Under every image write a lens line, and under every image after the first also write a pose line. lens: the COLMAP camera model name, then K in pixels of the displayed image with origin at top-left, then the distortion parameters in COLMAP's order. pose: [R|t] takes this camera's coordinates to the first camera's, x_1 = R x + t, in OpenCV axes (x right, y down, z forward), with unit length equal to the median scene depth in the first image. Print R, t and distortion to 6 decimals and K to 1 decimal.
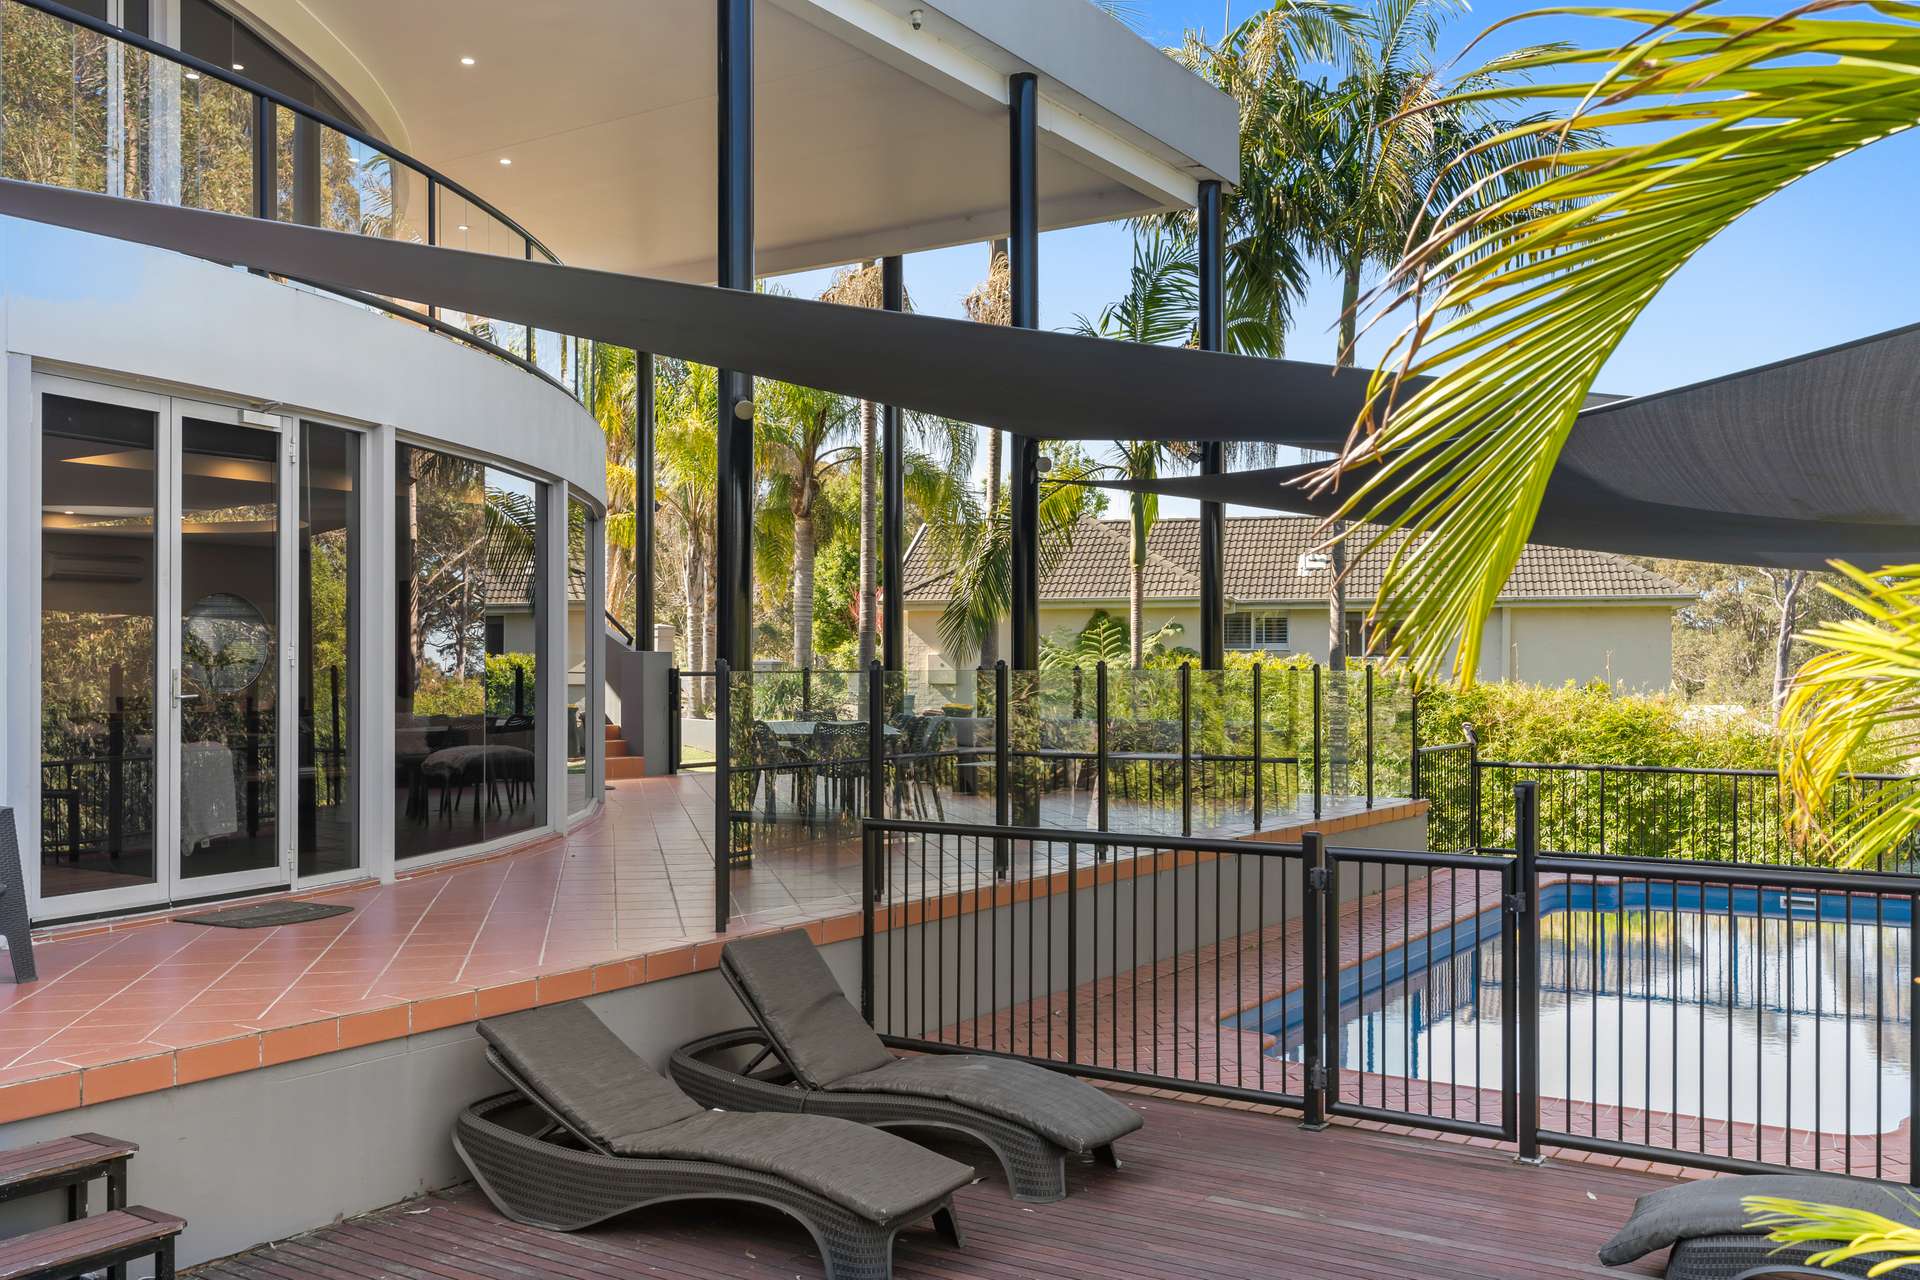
lens RADIAL K [[1706.2, 0, 961.0], [0, 1706.2, 670.2], [0, 0, 1]] dist [0.013280, 0.008738]
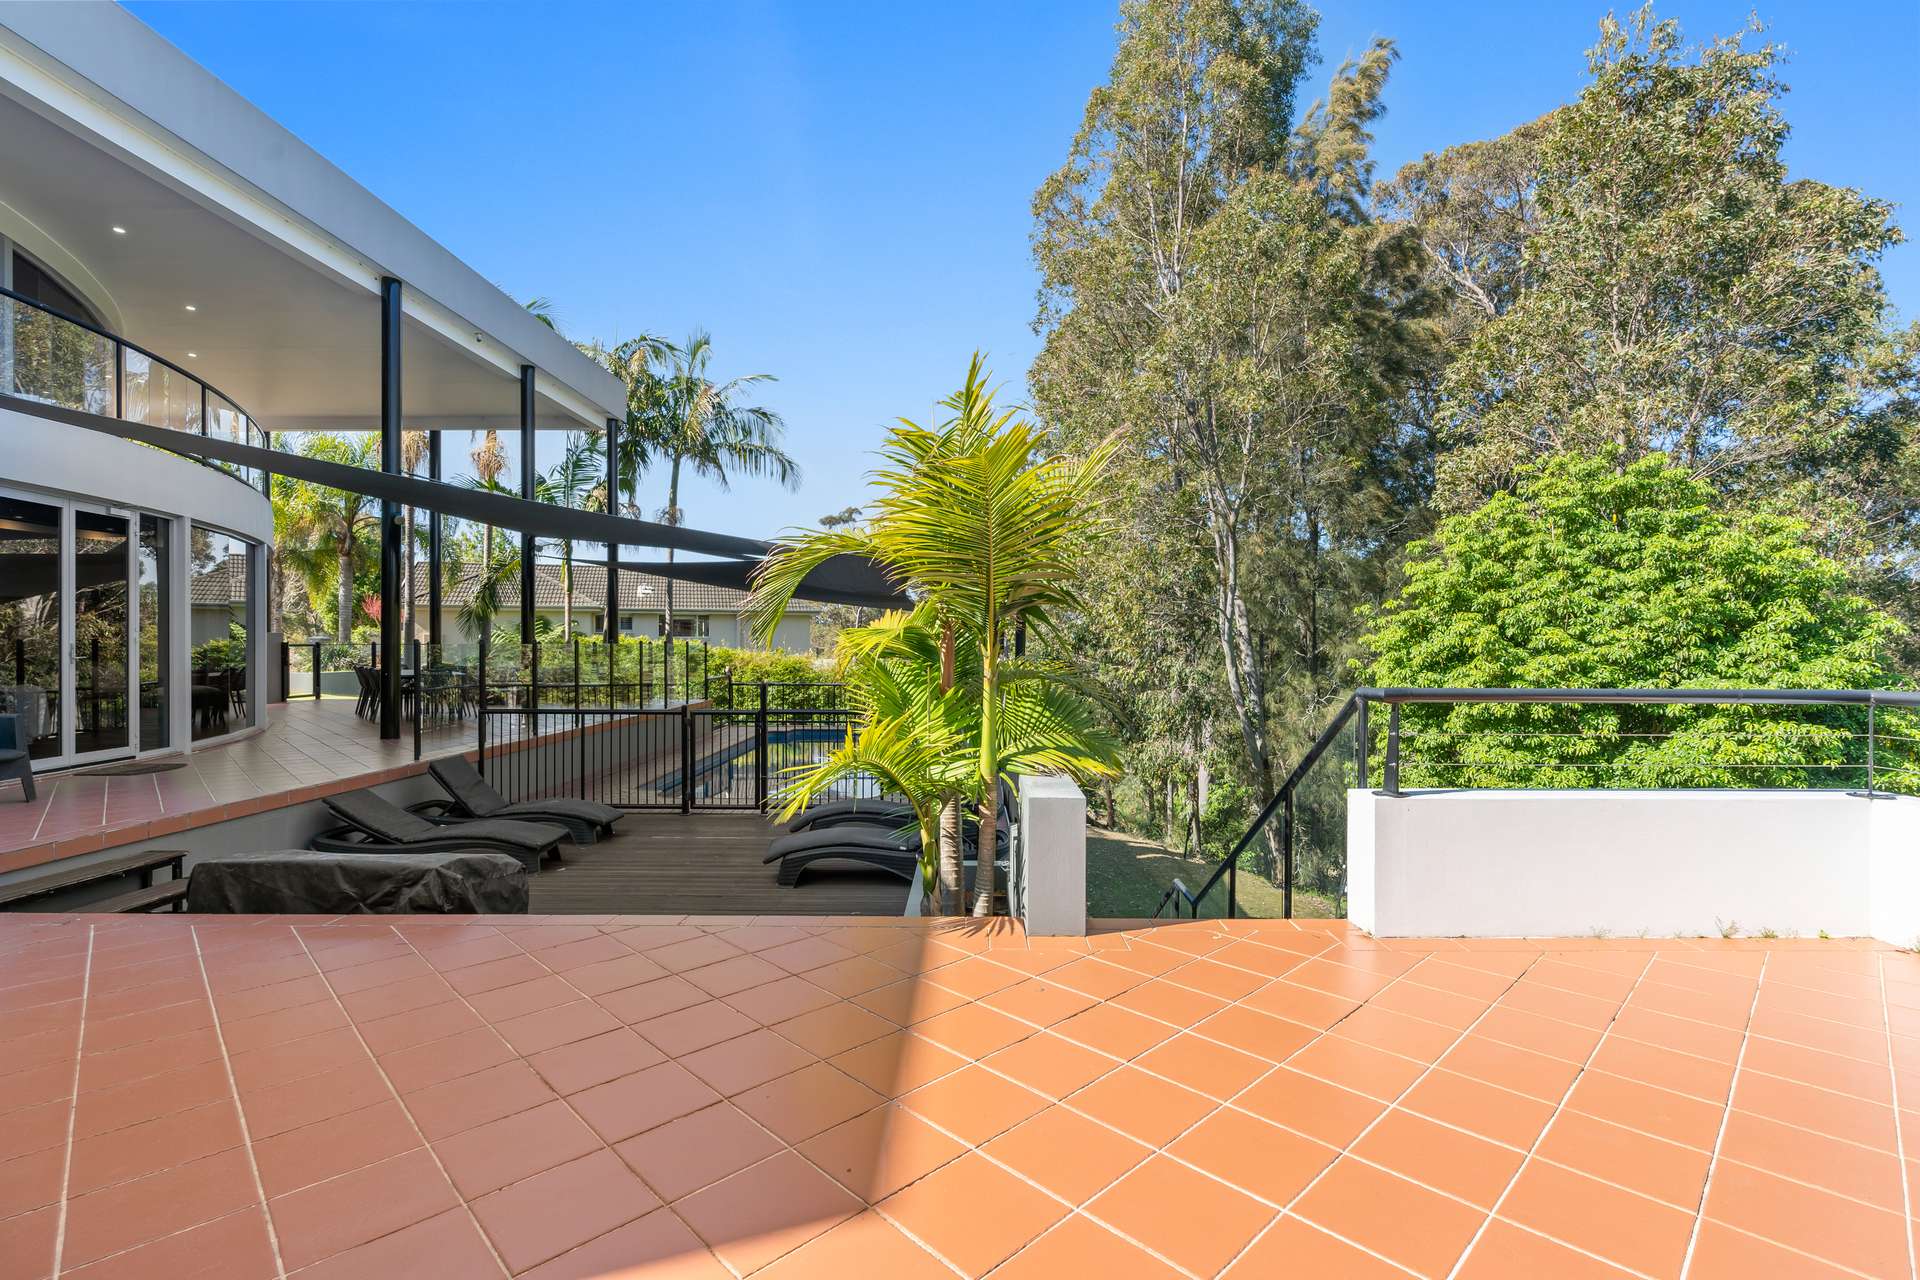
lens RADIAL K [[884.2, 0, 960.0], [0, 884.2, 640.0], [0, 0, 1]] dist [0.000740, 0.000163]
pose [[0.846314, 0.002664, 0.532678, -0.111715], [-0.000918, 0.999993, -0.003544, -0.001214], [-0.532684, 0.002511, 0.846311, -0.266949]]
